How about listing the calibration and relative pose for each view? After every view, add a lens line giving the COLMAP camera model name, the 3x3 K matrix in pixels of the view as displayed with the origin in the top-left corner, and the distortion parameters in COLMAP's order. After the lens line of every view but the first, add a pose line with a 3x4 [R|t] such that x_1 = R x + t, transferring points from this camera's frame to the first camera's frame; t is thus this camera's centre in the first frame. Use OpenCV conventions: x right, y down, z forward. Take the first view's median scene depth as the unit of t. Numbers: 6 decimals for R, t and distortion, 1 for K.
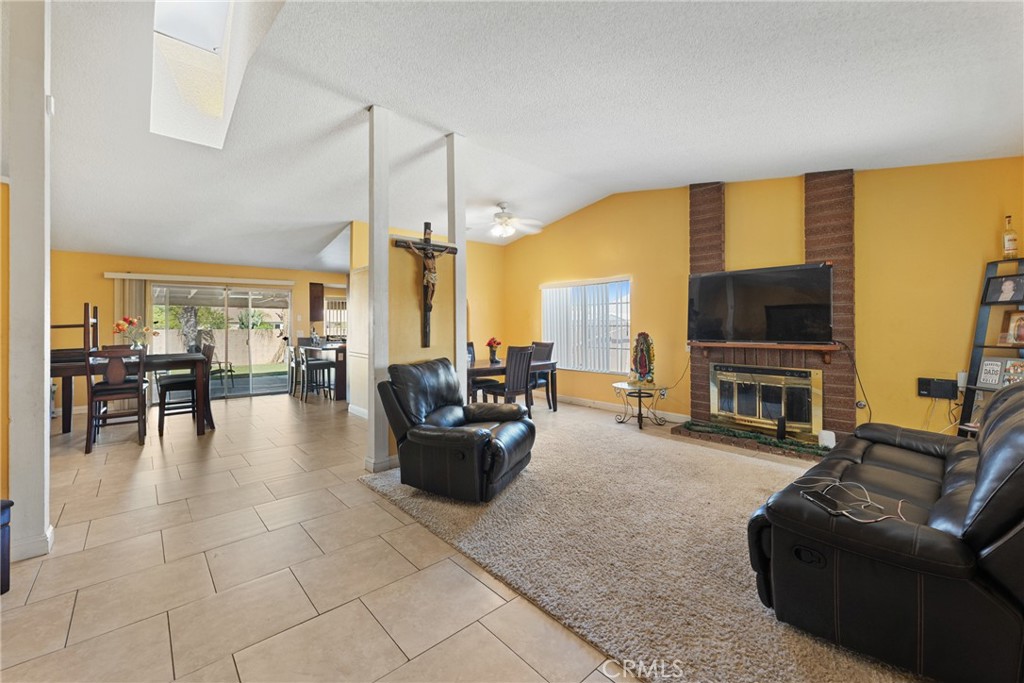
lens RADIAL K [[418.0, 0, 511.0], [0, 418.0, 323.5], [0, 0, 1]] dist [-0.000068, 0.000012]
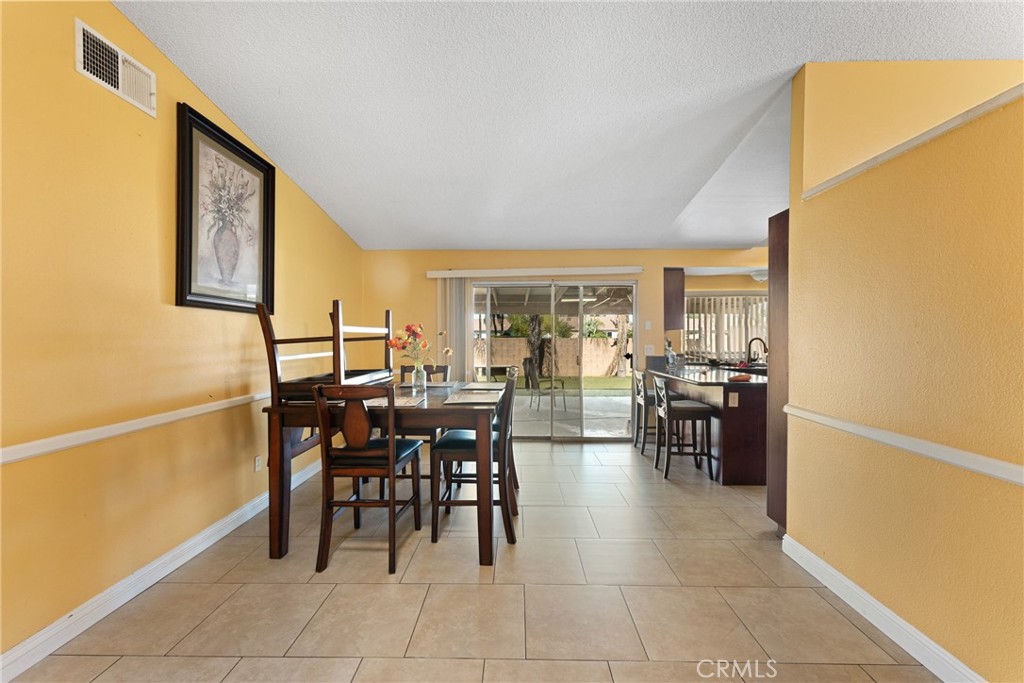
lens RADIAL K [[412.9, 0, 509.4], [0, 412.9, 335.2], [0, 0, 1]] dist [-0.002735, -0.000248]
pose [[0.734255, 0.003936, -0.678863, -0.394434], [0.002546, 0.999960, 0.008550, -0.004642], [0.678869, -0.008006, 0.734215, 0.664085]]
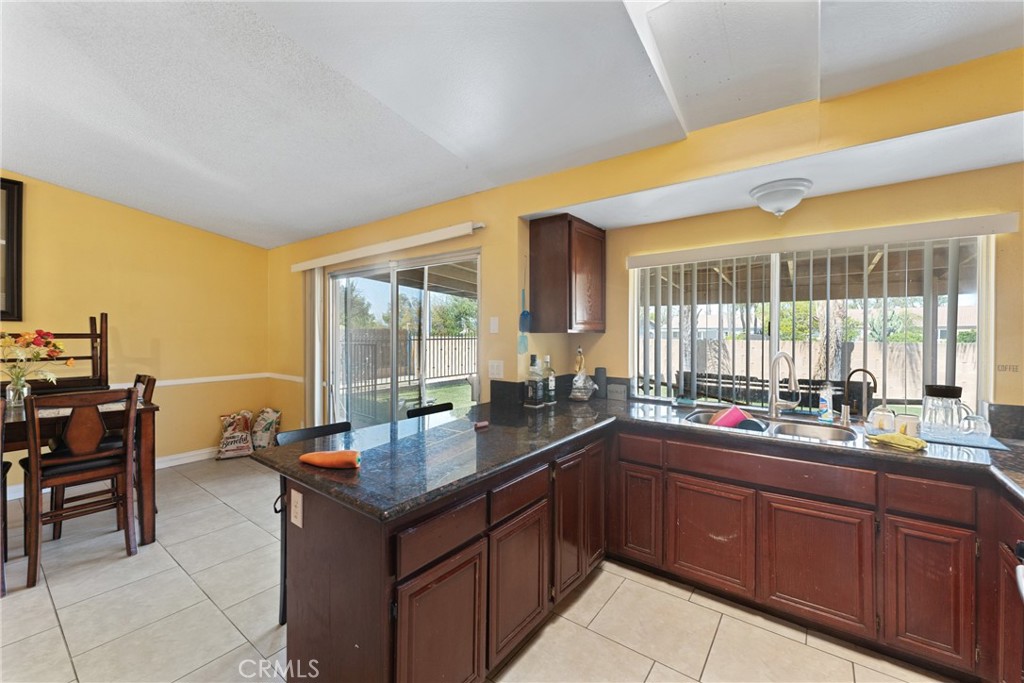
lens RADIAL K [[412.9, 0, 509.4], [0, 412.9, 335.2], [0, 0, 1]] dist [-0.002735, -0.000248]
pose [[0.177180, 0.004910, -0.984166, -0.264272], [-0.001946, 0.999987, 0.004638, -0.007408], [0.984177, 0.001094, 0.177187, 1.574768]]
